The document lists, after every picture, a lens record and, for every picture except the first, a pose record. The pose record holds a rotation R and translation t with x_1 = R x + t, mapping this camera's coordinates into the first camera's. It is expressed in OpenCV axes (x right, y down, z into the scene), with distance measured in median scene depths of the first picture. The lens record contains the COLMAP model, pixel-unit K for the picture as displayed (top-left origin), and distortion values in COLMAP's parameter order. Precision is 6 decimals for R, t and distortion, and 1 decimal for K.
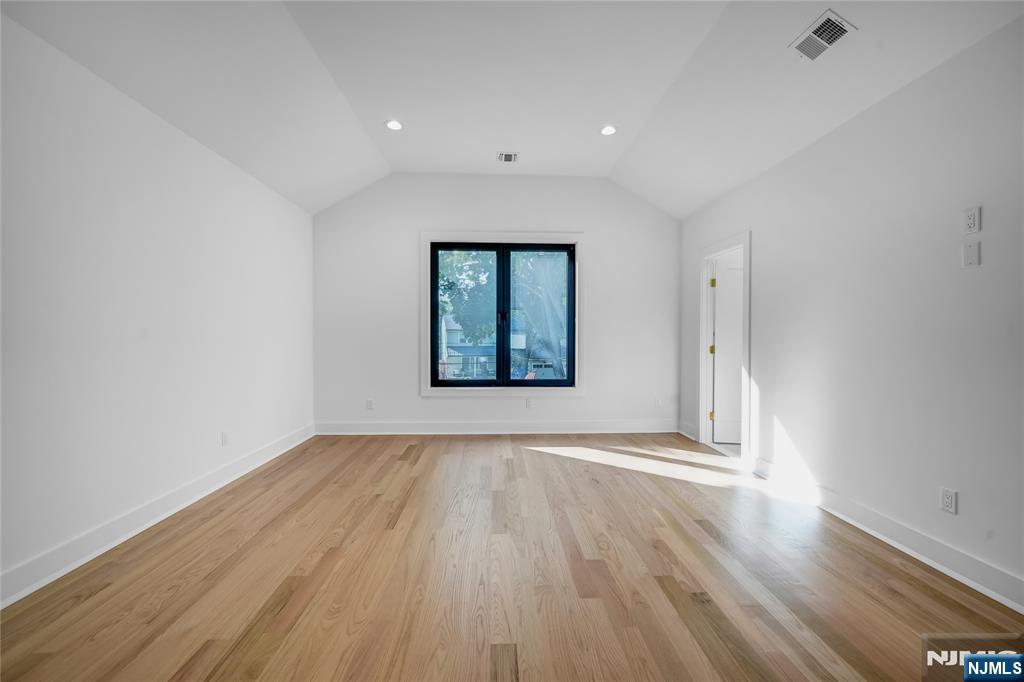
lens RADIAL K [[399.8, 0, 513.3], [0, 399.8, 339.5], [0, 0, 1]] dist [-0.011471, -0.000295]
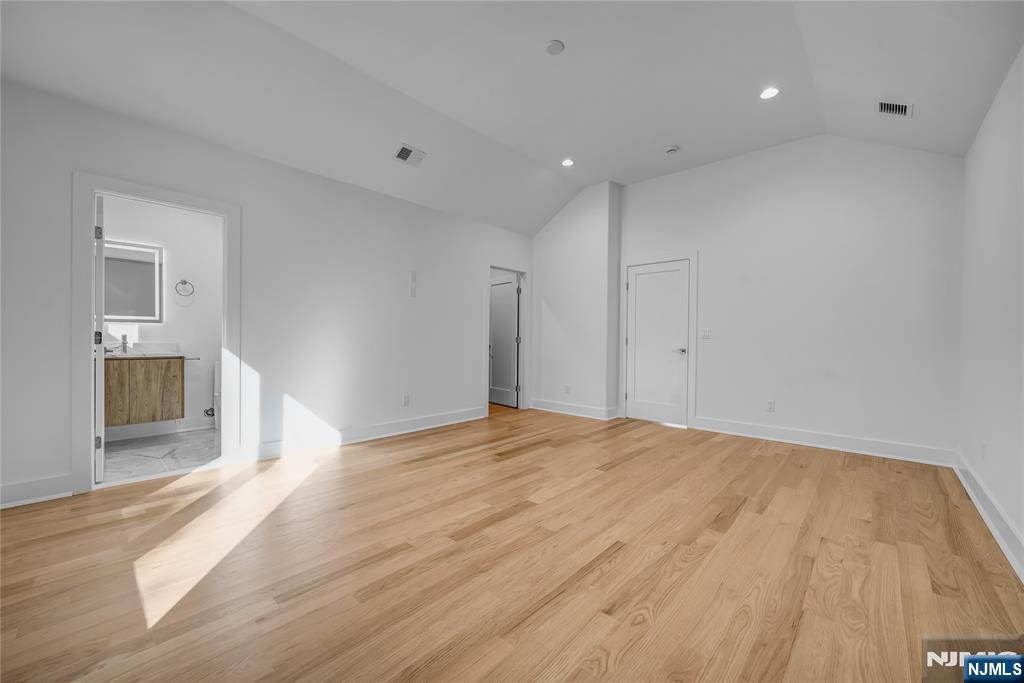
lens RADIAL K [[399.8, 0, 514.5], [0, 399.8, 340.7], [0, 0, 1]] dist [-0.011471, -0.000295]
pose [[-0.706899, -0.013684, 0.707182, -0.736145], [-0.008728, 0.999905, 0.010624, 0.037280], [-0.707261, 0.001337, -0.706951, 1.741405]]
